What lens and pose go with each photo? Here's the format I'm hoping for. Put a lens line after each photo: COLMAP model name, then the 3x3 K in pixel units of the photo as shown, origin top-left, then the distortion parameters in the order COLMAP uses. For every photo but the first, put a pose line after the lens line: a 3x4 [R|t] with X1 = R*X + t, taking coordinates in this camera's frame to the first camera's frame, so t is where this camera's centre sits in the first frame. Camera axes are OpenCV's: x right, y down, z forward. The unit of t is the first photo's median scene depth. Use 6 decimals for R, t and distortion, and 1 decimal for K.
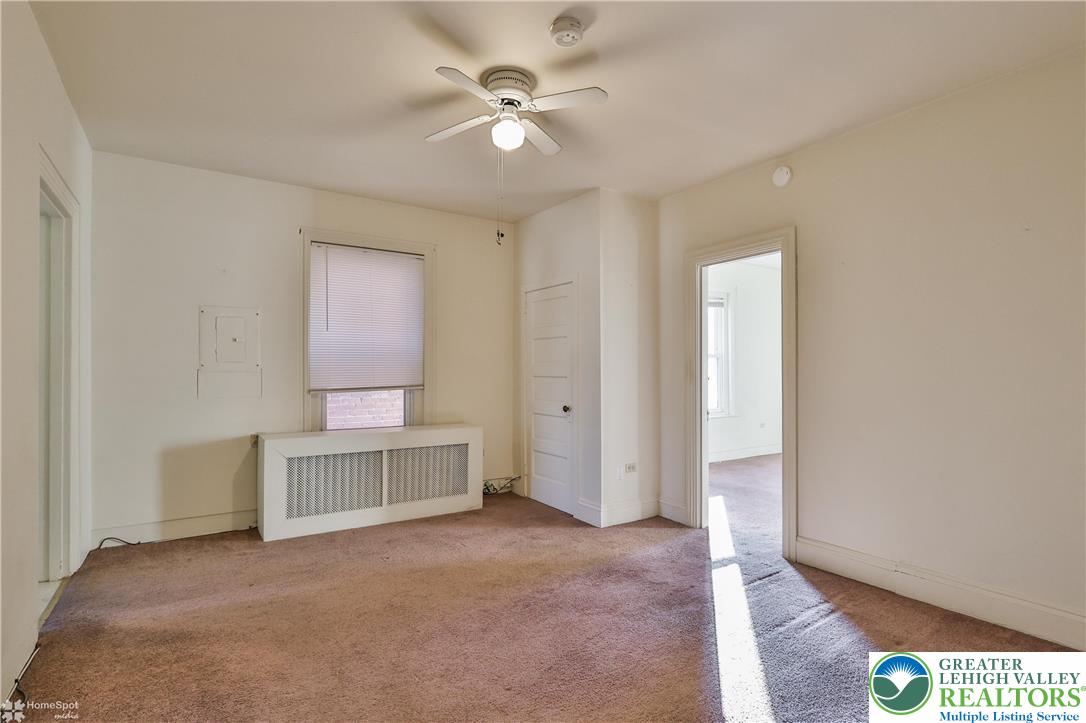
lens RADIAL K [[544.1, 0, 540.7], [0, 544.1, 353.9], [0, 0, 1]] dist [-0.001083, 0.000998]
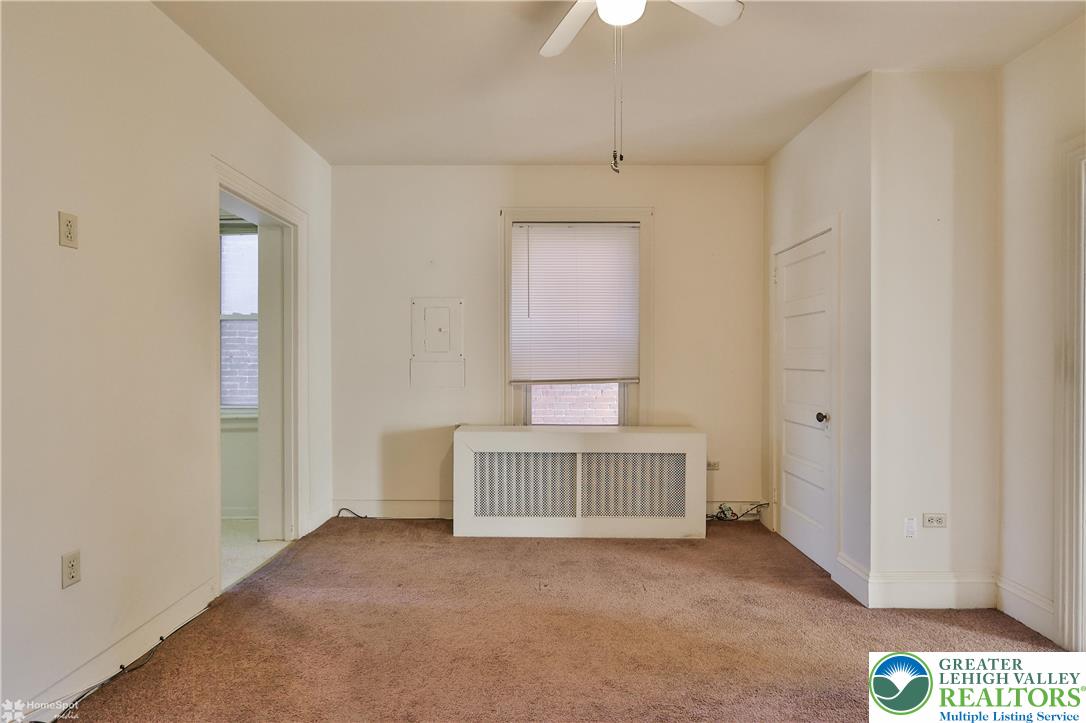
lens RADIAL K [[544.1, 0, 538.1], [0, 544.1, 357.3], [0, 0, 1]] dist [-0.001083, 0.000998]
pose [[0.826920, -0.001403, -0.562318, 0.147134], [0.015045, 0.999694, 0.019630, 0.007858], [0.562119, -0.024692, 0.826688, 0.259012]]
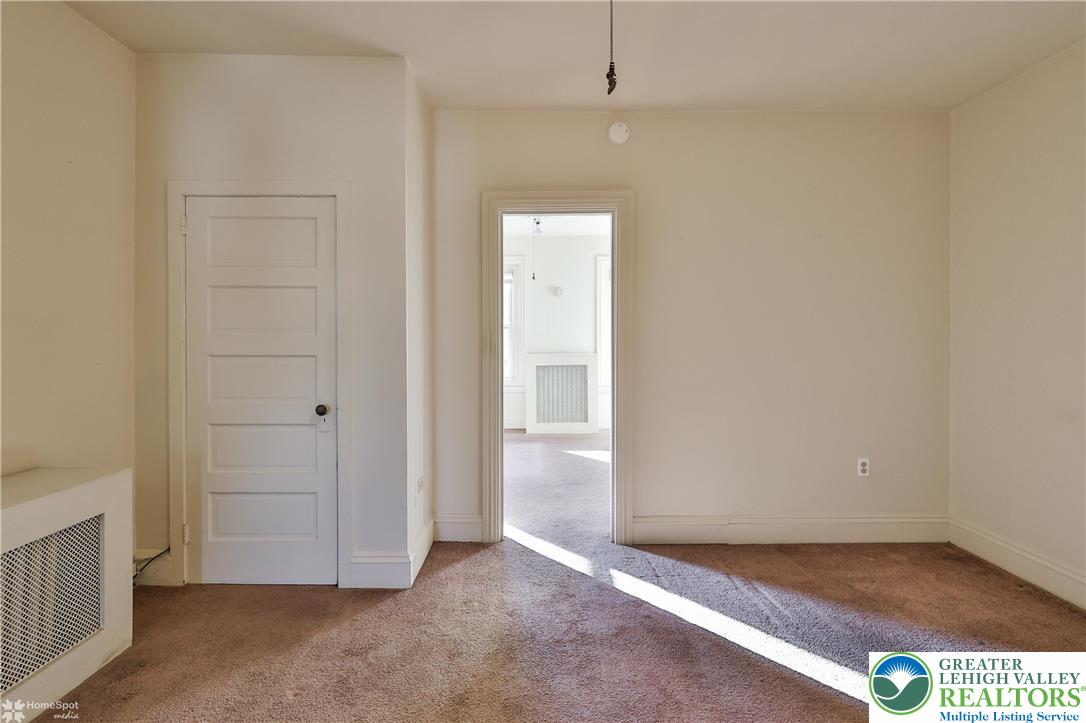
lens RADIAL K [[544.1, 0, 547.0], [0, 544.1, 340.3], [0, 0, 1]] dist [-0.001083, 0.000998]
pose [[0.535982, -0.000910, 0.844229, -0.343964], [-0.026195, 0.999500, 0.017708, 0.009204], [-0.843823, -0.031605, 0.535690, 0.517343]]
